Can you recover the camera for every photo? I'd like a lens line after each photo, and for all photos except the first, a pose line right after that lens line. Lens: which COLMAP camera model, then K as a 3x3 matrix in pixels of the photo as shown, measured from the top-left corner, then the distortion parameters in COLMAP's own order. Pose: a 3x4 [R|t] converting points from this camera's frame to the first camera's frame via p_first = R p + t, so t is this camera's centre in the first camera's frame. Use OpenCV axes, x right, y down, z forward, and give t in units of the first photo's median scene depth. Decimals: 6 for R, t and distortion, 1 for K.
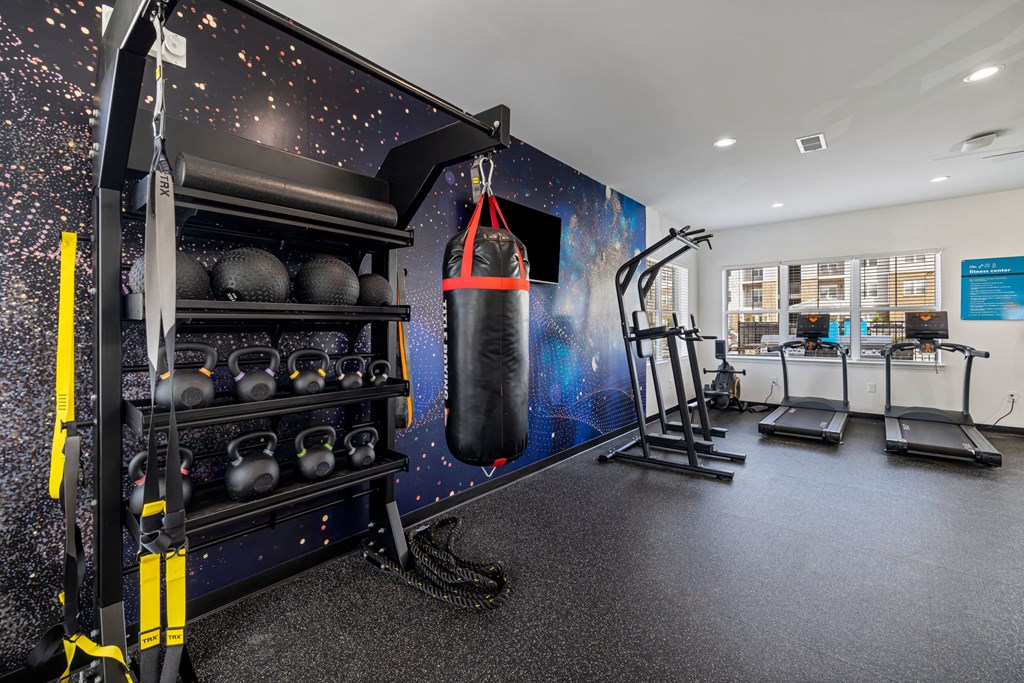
lens RADIAL K [[431.3, 0, 507.4], [0, 431.3, 330.9], [0, 0, 1]] dist [0.002824, -0.000030]
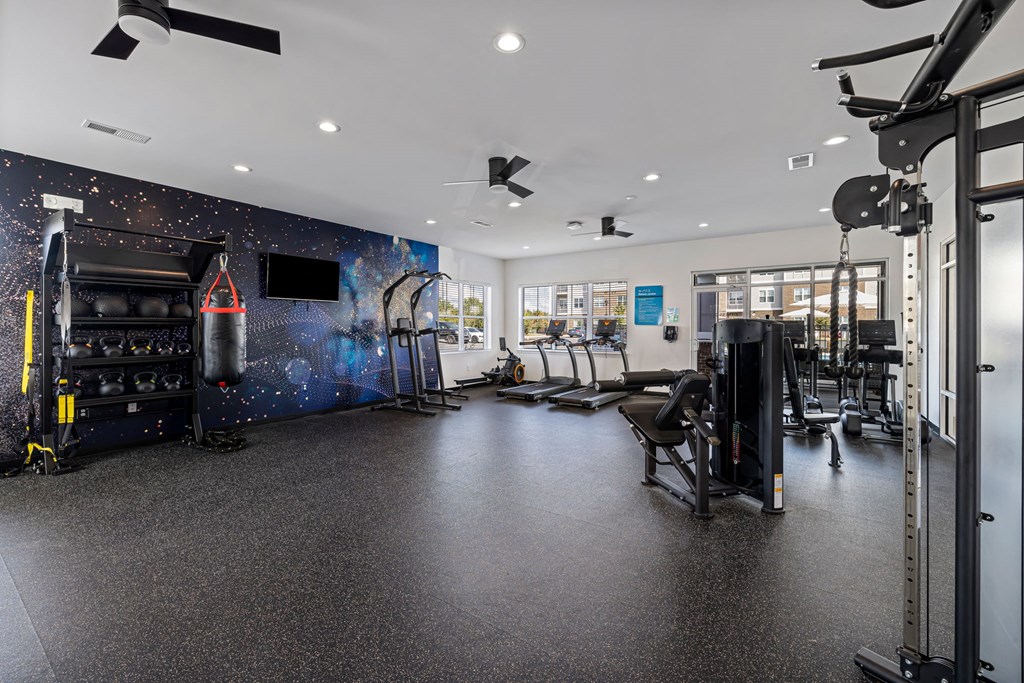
lens RADIAL K [[432.0, 0, 508.4], [0, 432.0, 331.9], [0, 0, 1]] dist [0.000586, -0.000051]
pose [[0.995847, 0.005057, 0.090902, 0.584826], [-0.005273, 0.999984, 0.002135, -0.000393], [-0.090890, -0.002606, 0.995858, -0.670052]]
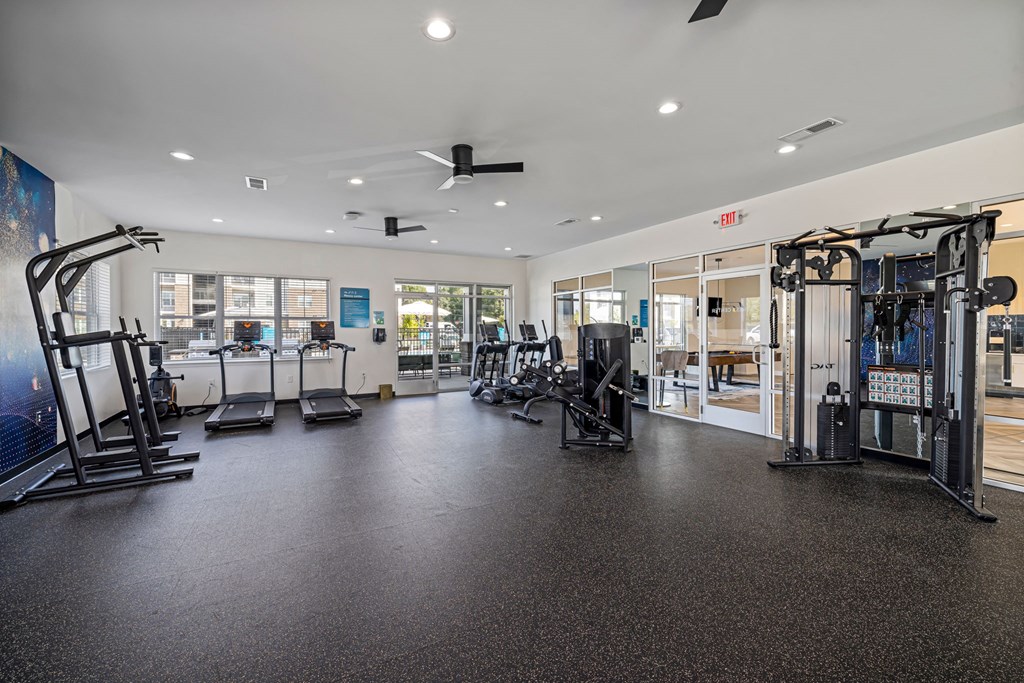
lens RADIAL K [[431.3, 0, 507.4], [0, 431.3, 330.9], [0, 0, 1]] dist [0.002824, -0.000030]
pose [[0.363516, 0.001514, 0.931587, -0.169861], [0.010710, 0.999926, -0.005805, 0.003446], [-0.931526, 0.012087, 0.363473, -0.103813]]
